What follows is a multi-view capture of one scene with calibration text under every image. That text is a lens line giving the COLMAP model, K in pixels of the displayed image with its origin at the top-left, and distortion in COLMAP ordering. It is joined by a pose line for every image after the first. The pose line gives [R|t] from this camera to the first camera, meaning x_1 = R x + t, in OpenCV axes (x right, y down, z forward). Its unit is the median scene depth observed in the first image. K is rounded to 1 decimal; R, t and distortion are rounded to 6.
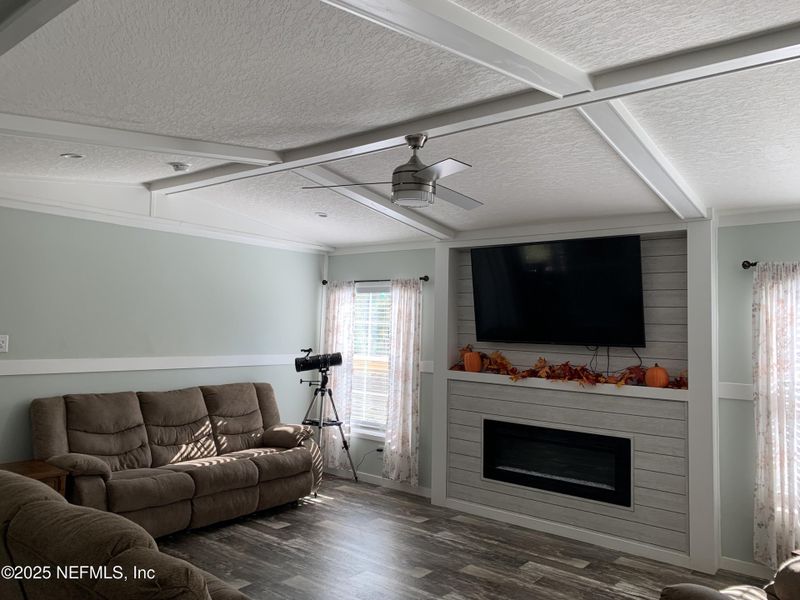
lens RADIAL K [[613.8, 0, 397.6], [0, 613.8, 281.3], [0, 0, 1]] dist [0.047275, -0.063144]
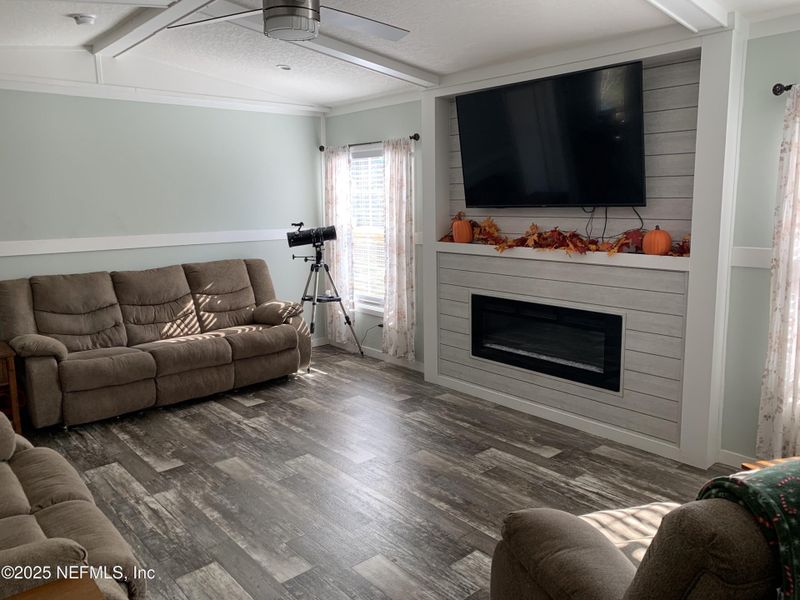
lens RADIAL K [[613.8, 0, 398.1], [0, 613.8, 284.3], [0, 0, 1]] dist [0.047275, -0.063144]
pose [[0.984461, -0.016389, -0.174839, 0.208505], [0.053352, 0.976486, 0.208874, 0.019171], [0.167304, -0.214956, 0.962187, 0.136951]]
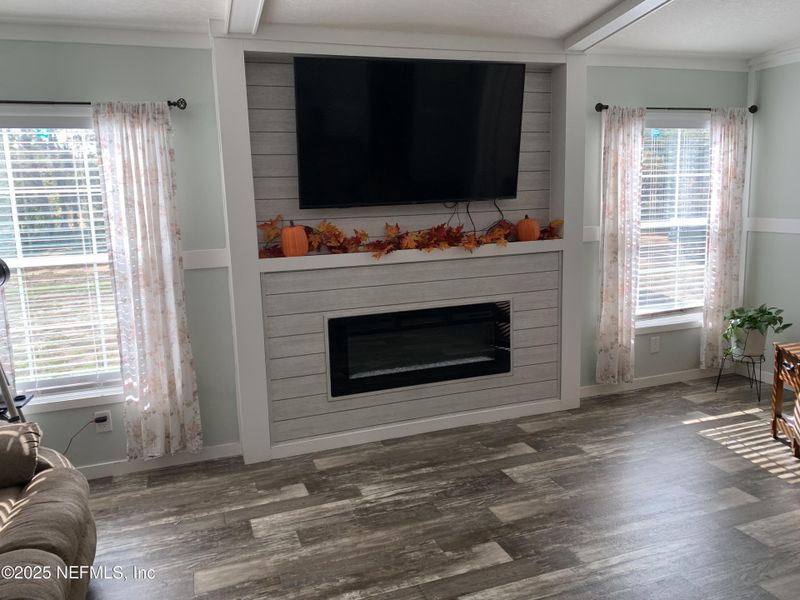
lens RADIAL K [[613.8, 0, 388.9], [0, 613.8, 286.2], [0, 0, 1]] dist [0.047275, -0.063144]
pose [[0.521567, -0.175391, 0.834988, -0.431967], [-0.017456, 0.976245, 0.215966, 0.039498], [-0.853032, -0.127217, 0.506116, 0.650016]]
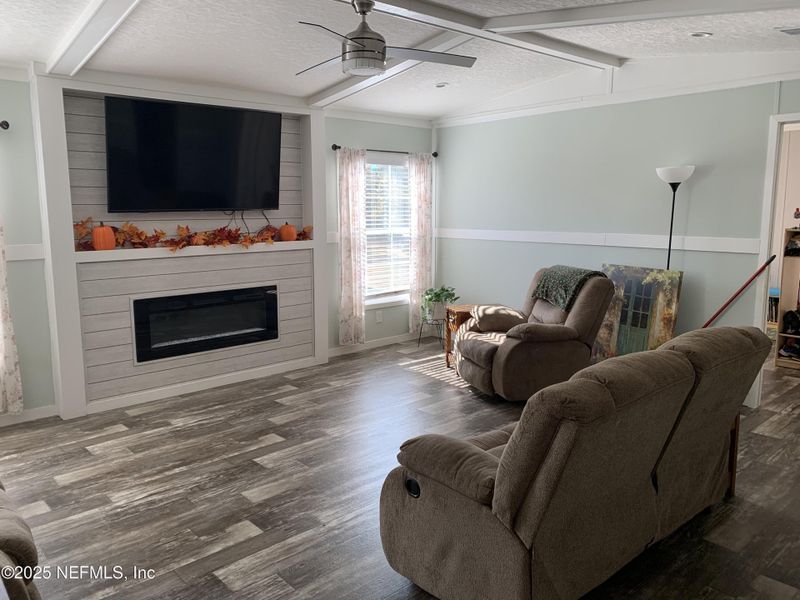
lens RADIAL K [[613.8, 0, 396.8], [0, 613.8, 286.3], [0, 0, 1]] dist [0.047275, -0.063144]
pose [[0.147295, -0.160148, 0.976041, -0.724483], [-0.067460, 0.982880, 0.171451, 0.029925], [-0.986789, -0.091097, 0.133970, 0.559141]]
